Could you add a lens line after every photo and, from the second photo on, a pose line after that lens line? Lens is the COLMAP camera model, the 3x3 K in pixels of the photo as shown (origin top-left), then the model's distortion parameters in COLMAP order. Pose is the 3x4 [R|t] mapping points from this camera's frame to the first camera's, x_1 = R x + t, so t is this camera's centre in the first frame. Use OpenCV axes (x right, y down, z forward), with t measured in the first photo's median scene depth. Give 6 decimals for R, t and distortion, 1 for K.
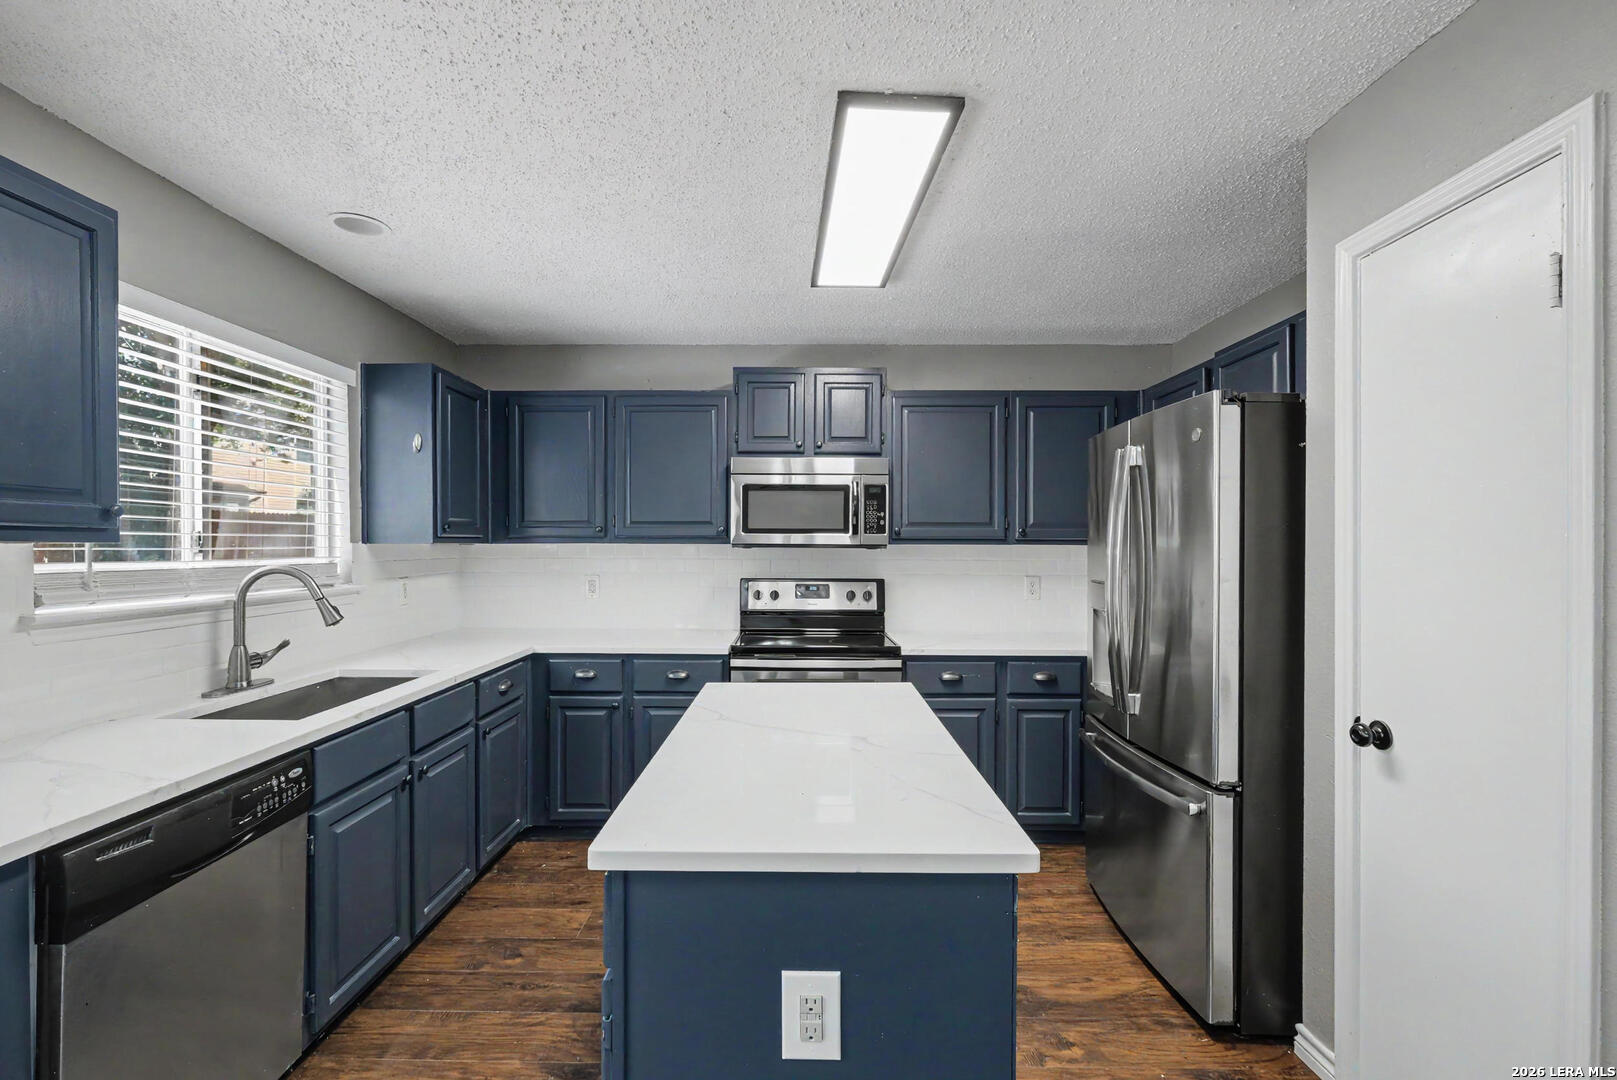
lens RADIAL K [[703.5, 0, 802.8], [0, 703.5, 542.1], [0, 0, 1]] dist [0.001118, 0.000037]
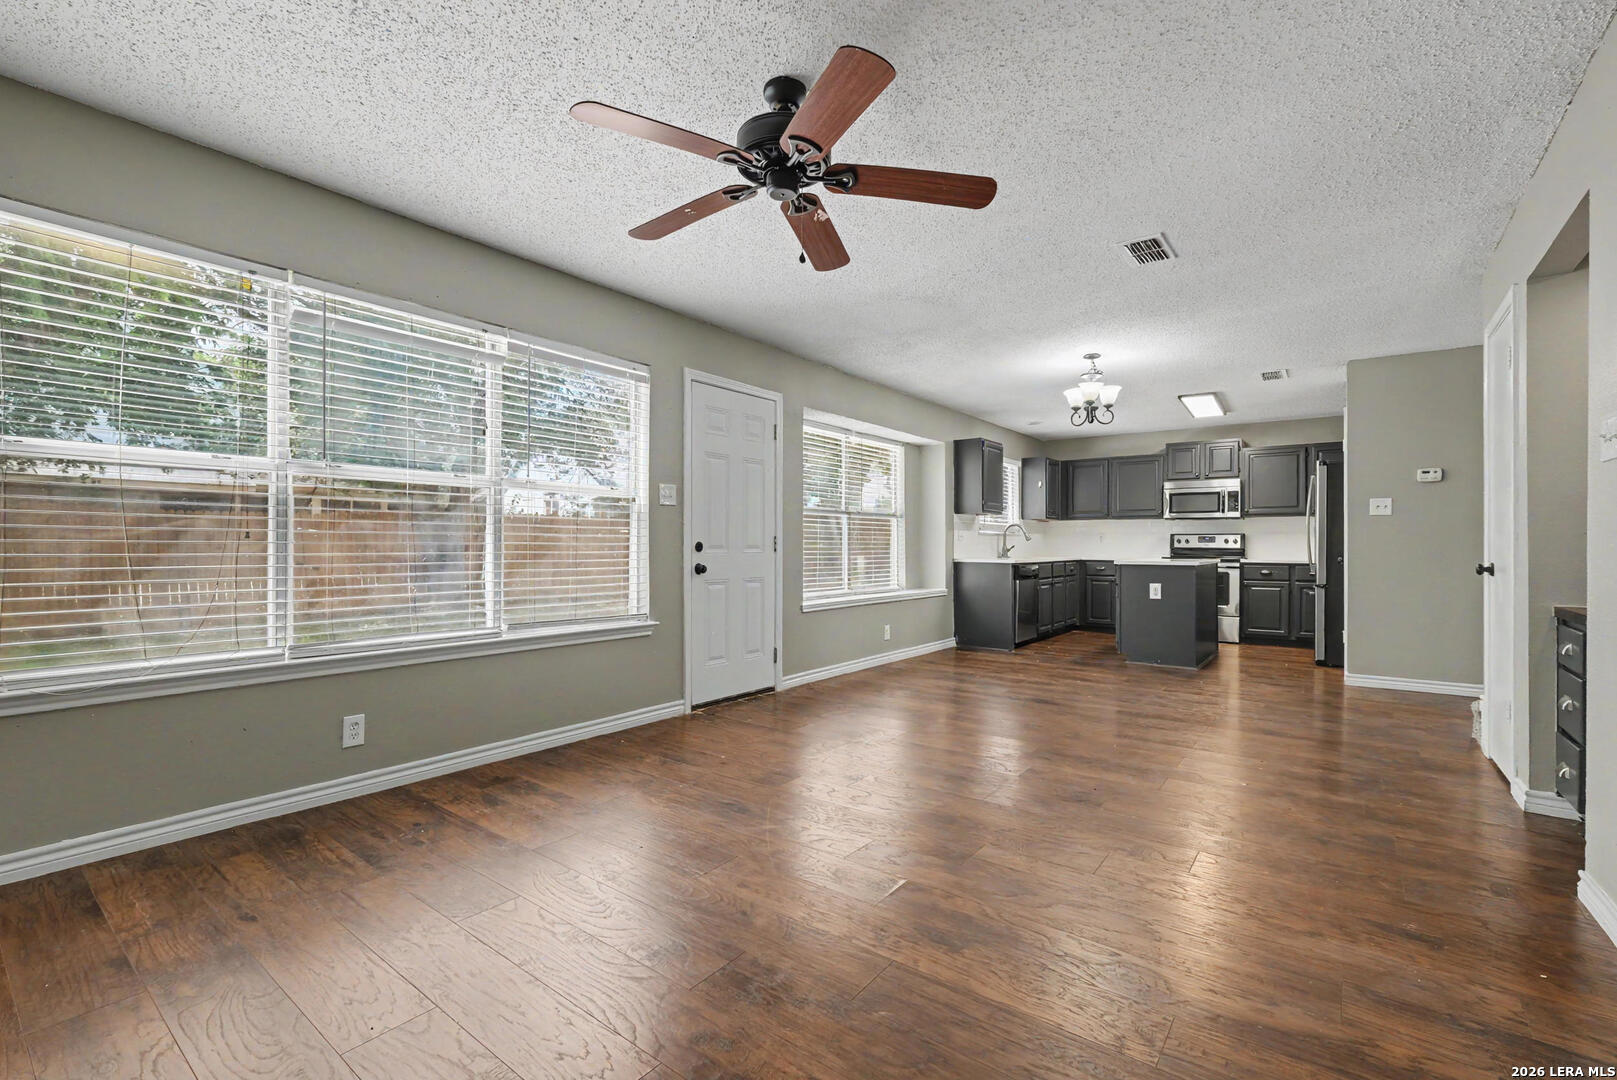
lens RADIAL K [[703.5, 0, 800.2], [0, 703.5, 540.1], [0, 0, 1]] dist [0.001118, 0.000037]
pose [[0.791099, -0.001908, -0.611685, 0.368185], [-0.000490, 0.999993, -0.003752, 0.083399], [0.611688, 0.003268, 0.791092, -1.589708]]
